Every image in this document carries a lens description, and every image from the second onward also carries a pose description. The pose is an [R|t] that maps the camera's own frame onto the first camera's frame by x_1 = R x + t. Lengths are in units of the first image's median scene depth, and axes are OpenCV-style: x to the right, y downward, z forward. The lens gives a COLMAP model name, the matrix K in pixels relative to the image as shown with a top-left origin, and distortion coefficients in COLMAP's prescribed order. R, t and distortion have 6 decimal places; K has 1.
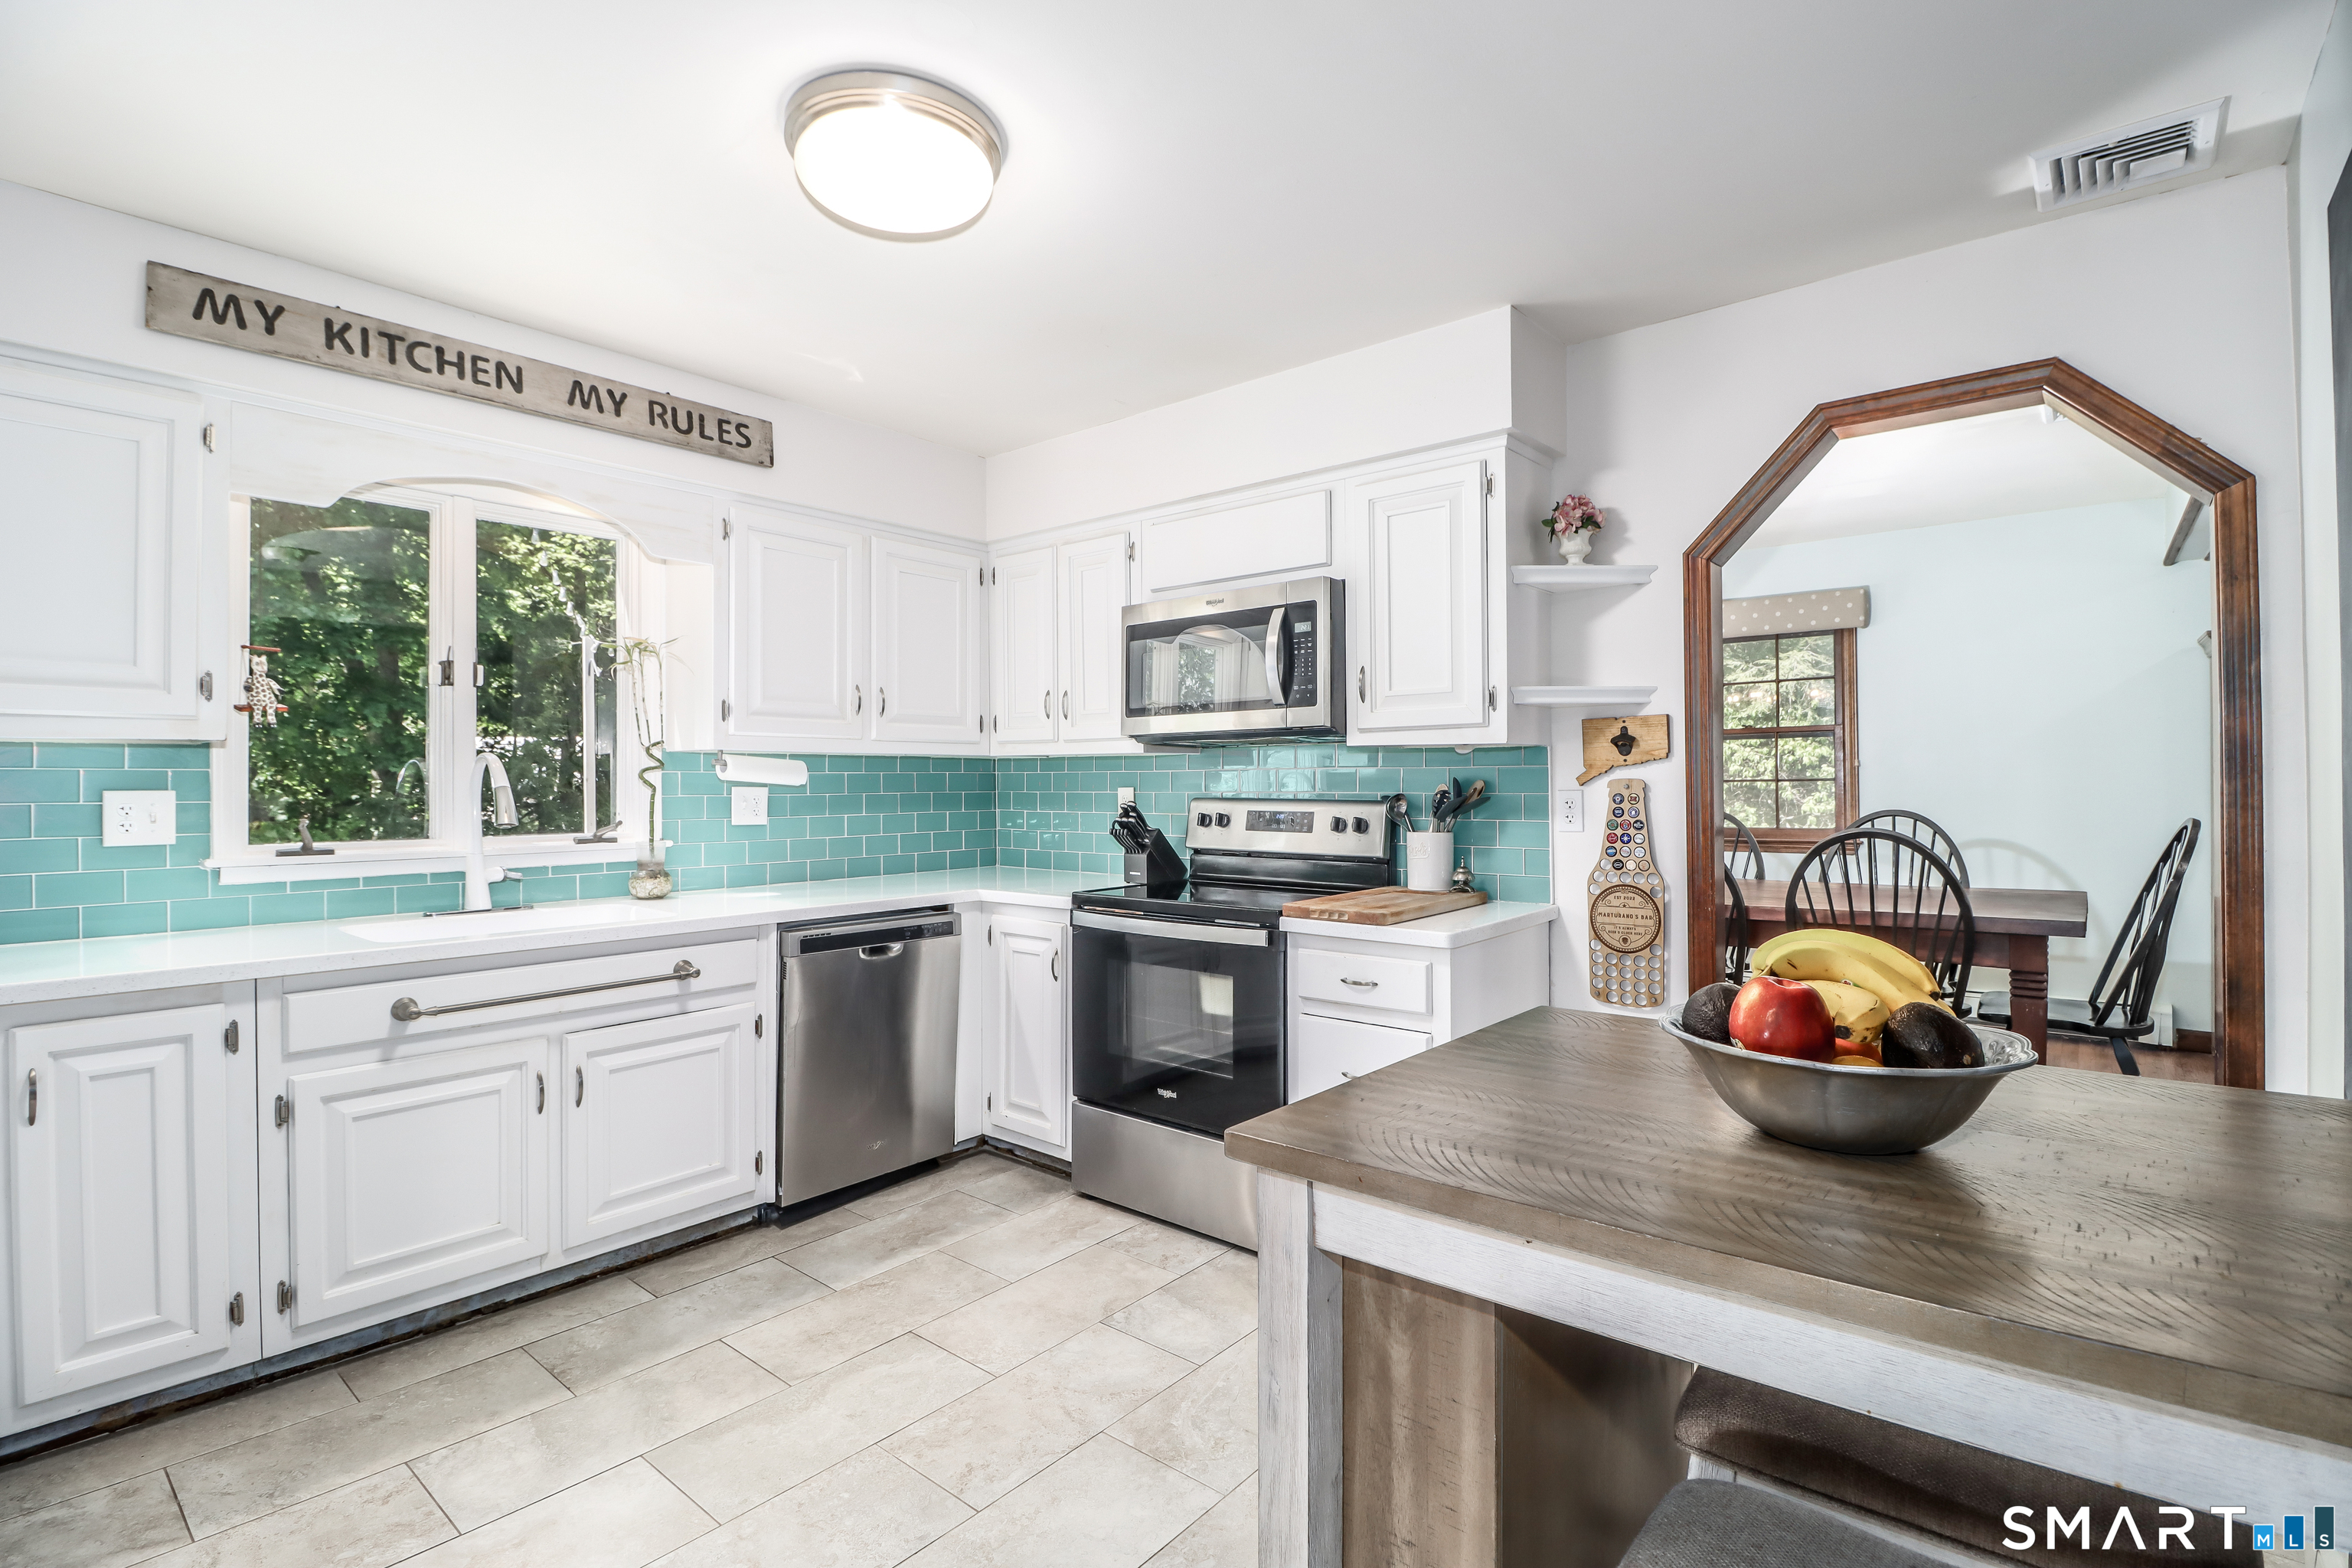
lens RADIAL K [[1097.1, 0, 1176.0], [0, 1097.1, 784.0], [0, 0, 1]] dist [-0.001930, -0.013073]
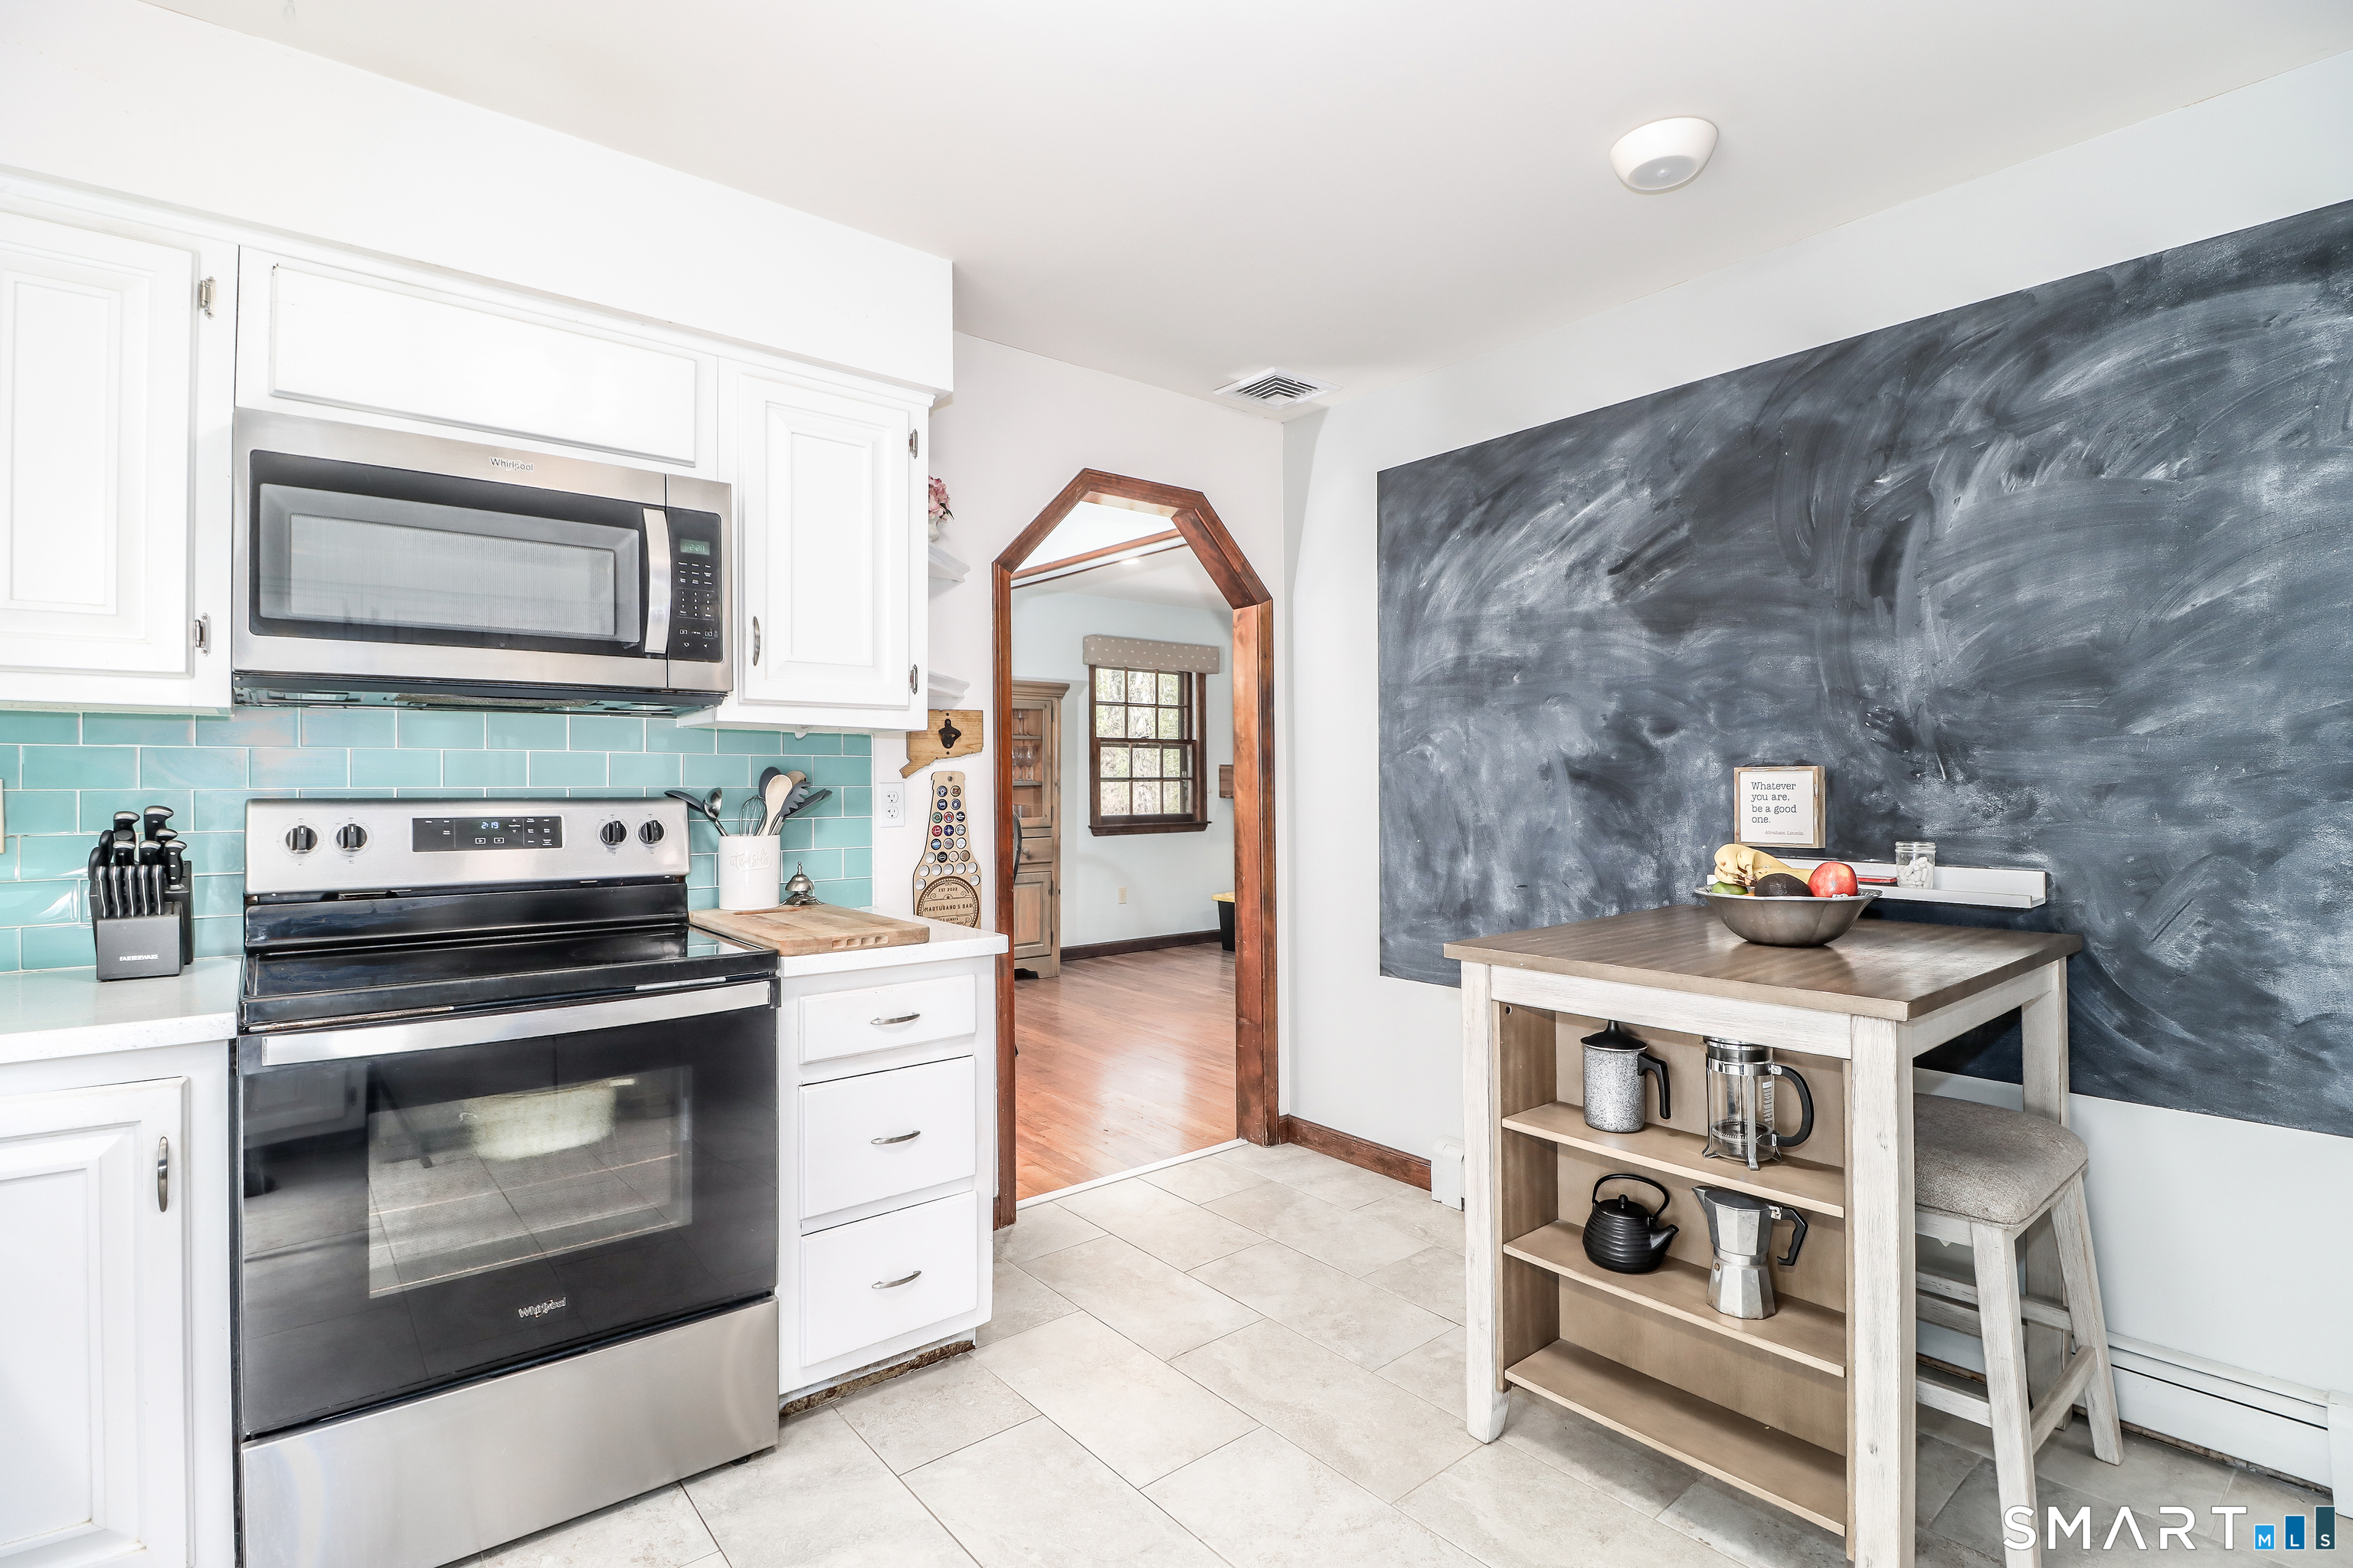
lens RADIAL K [[1097.6, 0, 1176.5], [0, 1097.6, 784.0], [0, 0, 1]] dist [-0.001930, -0.013073]
pose [[0.181834, 0.005206, 0.983315, -0.534951], [0.004502, 0.999971, -0.006126, 0.013792], [-0.983319, 0.005540, 0.181805, 0.597729]]
